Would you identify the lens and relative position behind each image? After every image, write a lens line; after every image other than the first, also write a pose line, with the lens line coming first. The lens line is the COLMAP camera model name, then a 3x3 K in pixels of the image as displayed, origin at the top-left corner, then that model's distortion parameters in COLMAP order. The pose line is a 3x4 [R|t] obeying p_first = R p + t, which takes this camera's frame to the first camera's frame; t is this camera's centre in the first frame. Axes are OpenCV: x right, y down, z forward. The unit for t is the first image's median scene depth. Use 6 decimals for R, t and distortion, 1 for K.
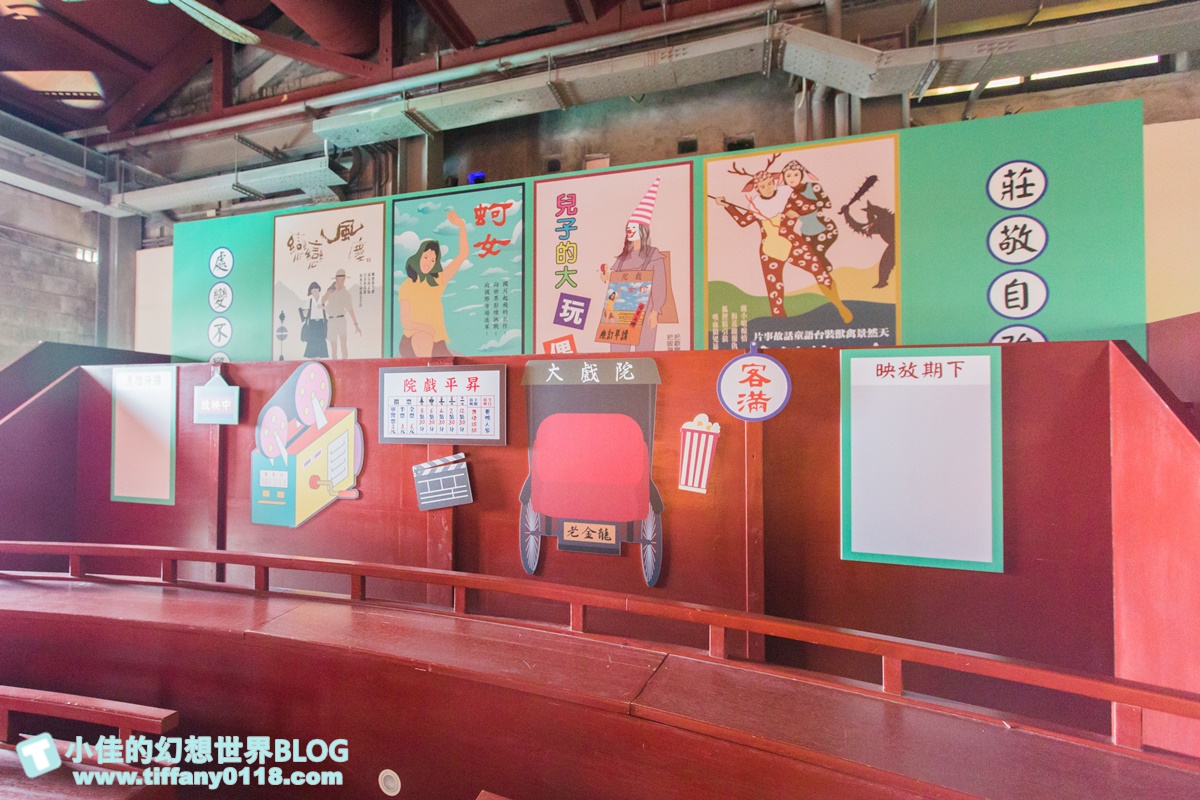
lens RADIAL K [[532.6, 0, 592.9], [0, 532.6, 403.8], [0, 0, 1]] dist [0.001689, -0.000234]
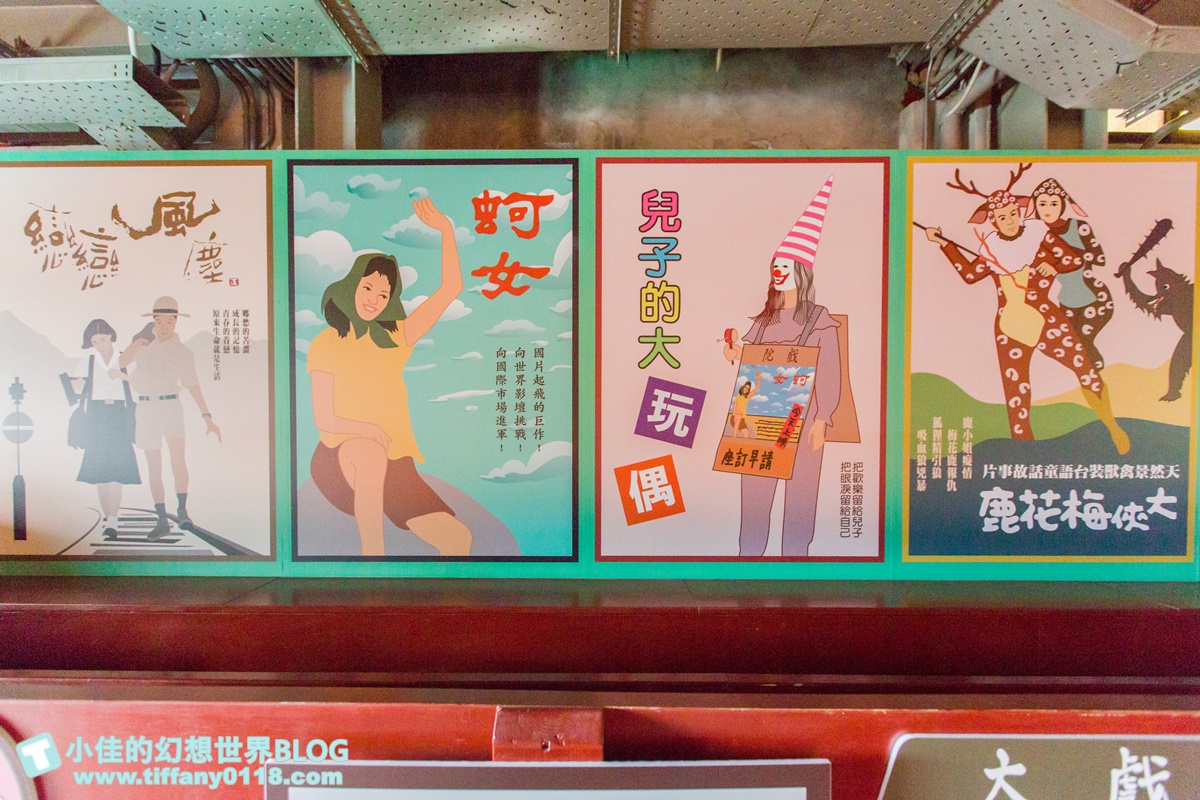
lens RADIAL K [[532.6, 0, 656.9], [0, 532.6, 474.5], [0, 0, 1]] dist [0.001689, -0.000234]
pose [[0.968645, -0.000491, 0.248450, -0.186043], [-0.011603, 0.998818, 0.047212, -0.134801], [-0.248179, -0.048614, 0.967494, 0.470022]]
